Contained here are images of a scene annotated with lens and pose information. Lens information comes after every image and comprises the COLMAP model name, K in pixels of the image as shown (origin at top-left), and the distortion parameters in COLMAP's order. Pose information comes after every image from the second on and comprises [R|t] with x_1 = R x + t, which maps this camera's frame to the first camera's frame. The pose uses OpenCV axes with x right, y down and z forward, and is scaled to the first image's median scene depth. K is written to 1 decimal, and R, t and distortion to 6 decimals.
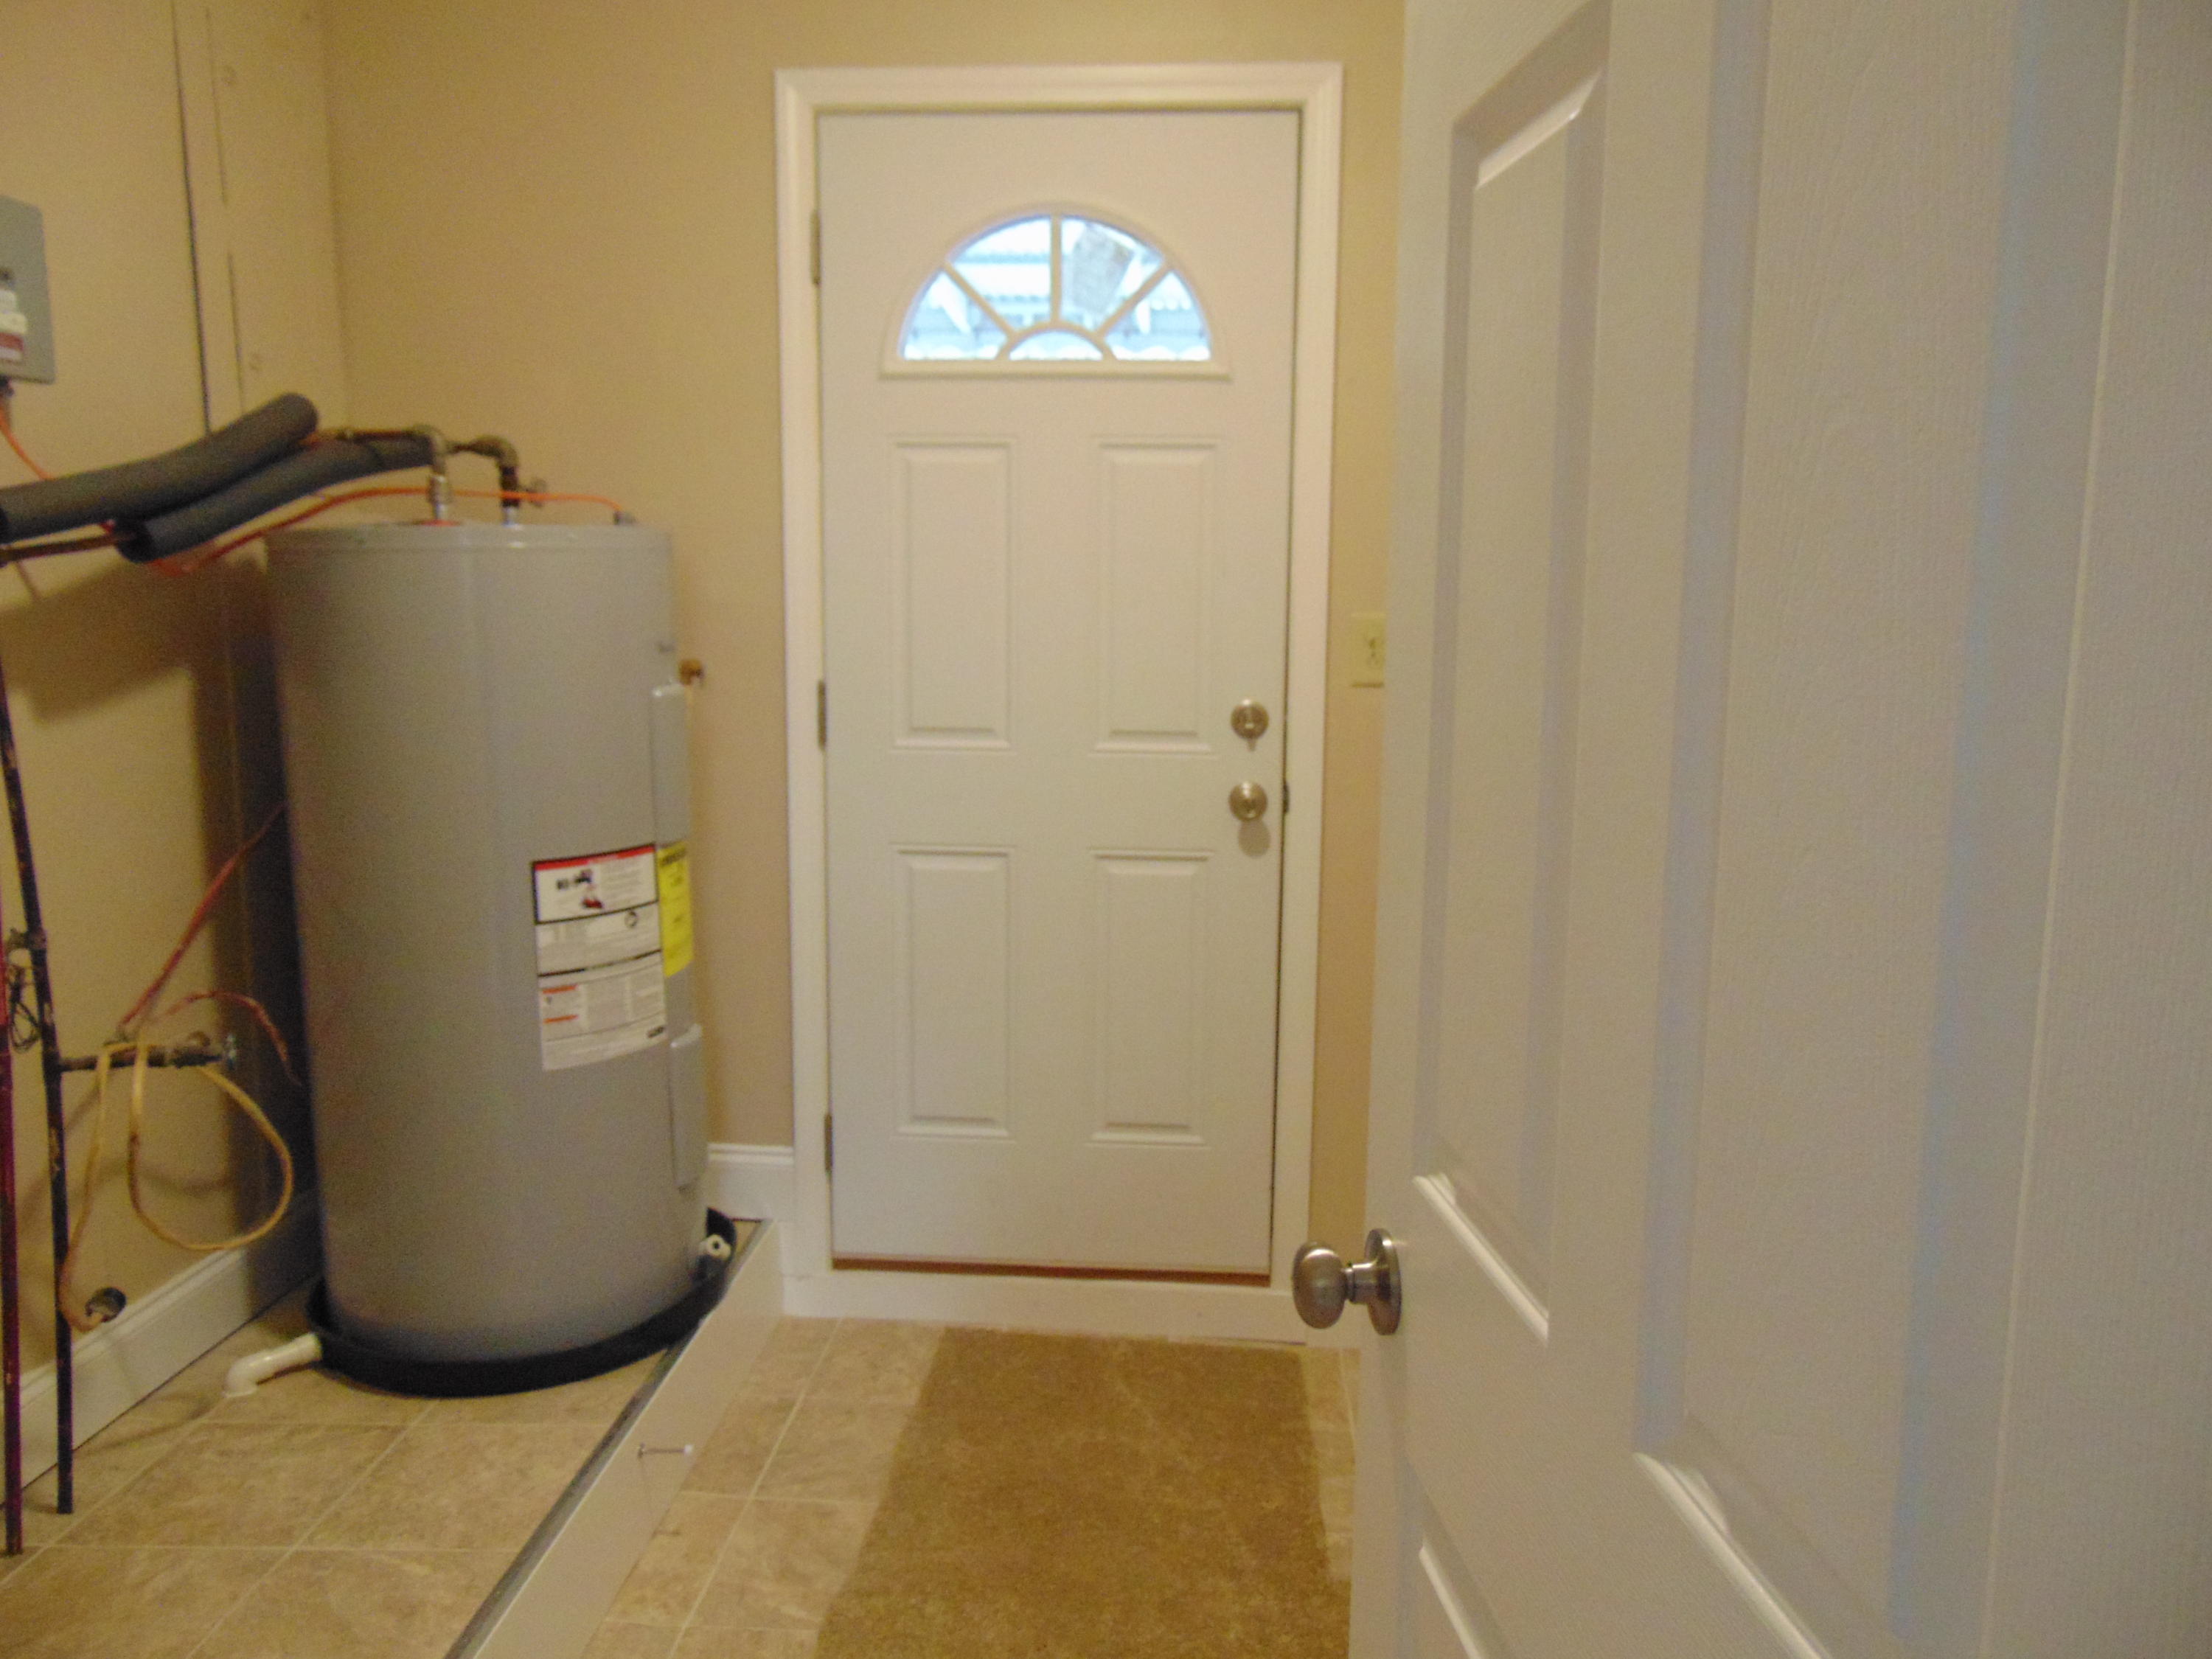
lens RADIAL K [[1684.5, 0, 1105.8], [0, 1684.5, 776.2], [0, 0, 1]] dist [0.000046, -0.000291]
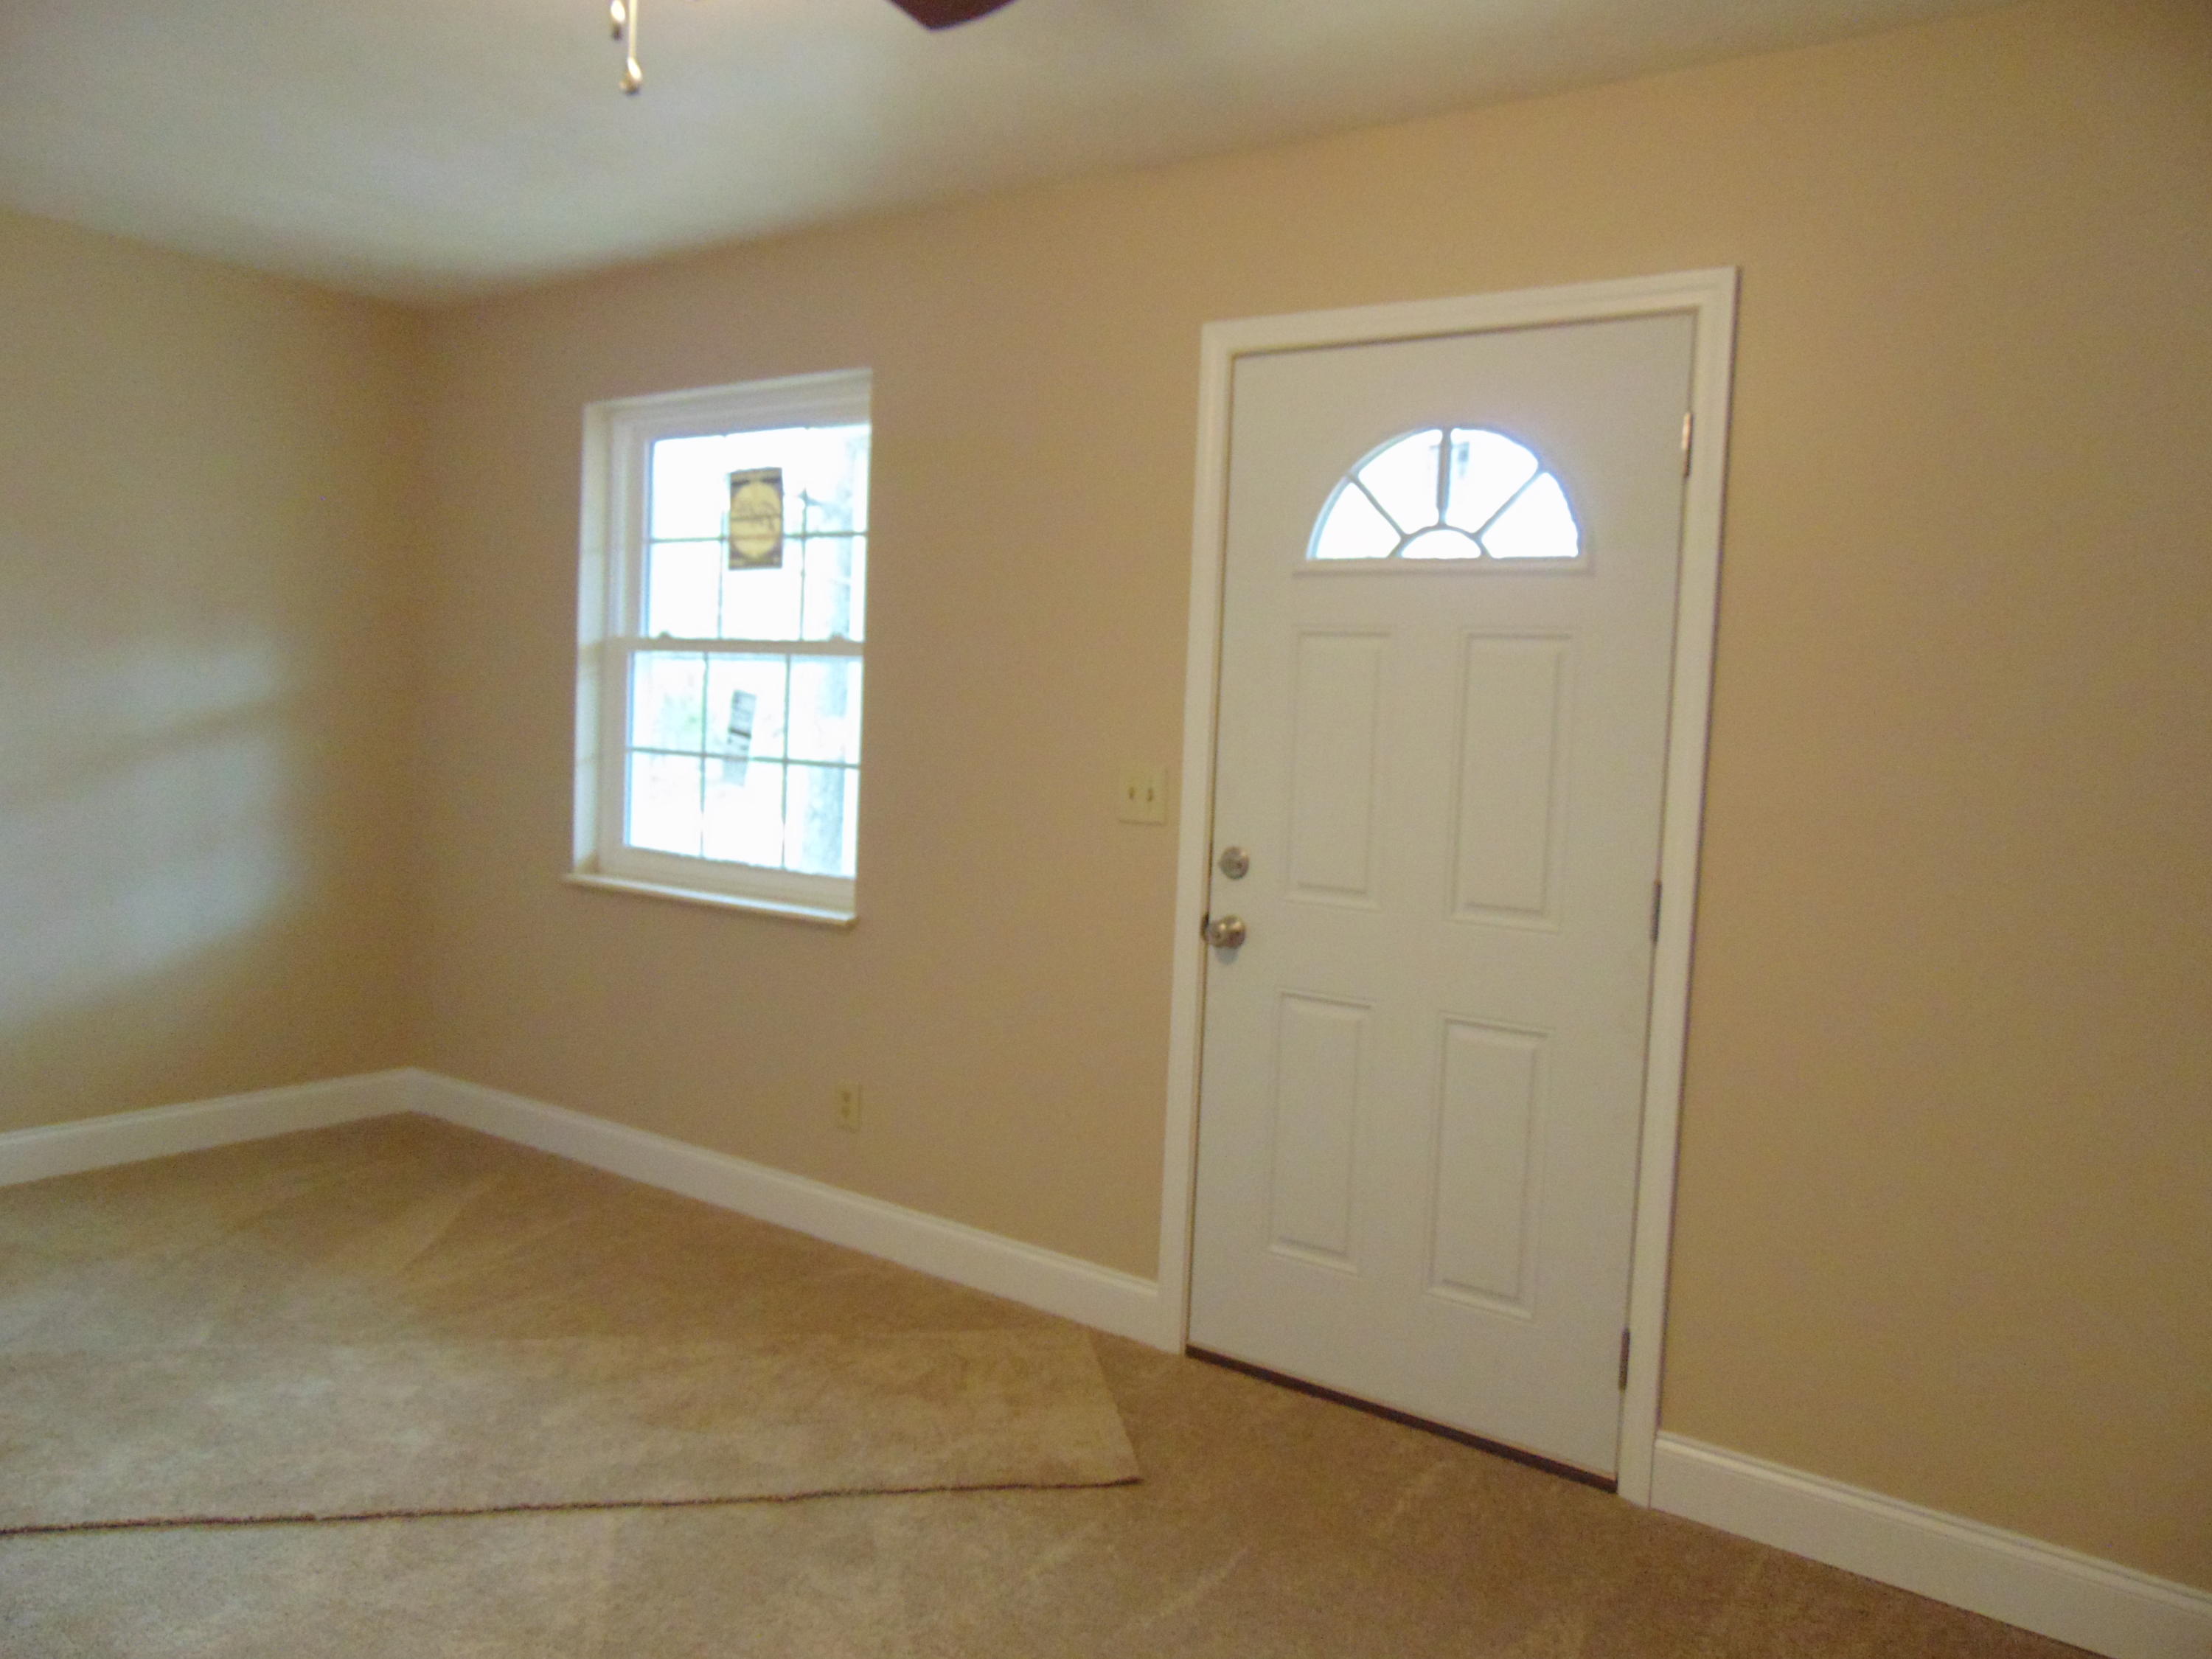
lens RADIAL K [[1686.4, 0, 1106.0], [0, 1686.4, 829.5], [0, 0, 1]] dist [0.002211, 0.002056]
pose [[0.847477, 0.069032, -0.526325, 0.375026], [-0.112466, 0.992349, -0.050935, 0.007421], [0.518782, 0.102360, 0.848756, -0.020460]]
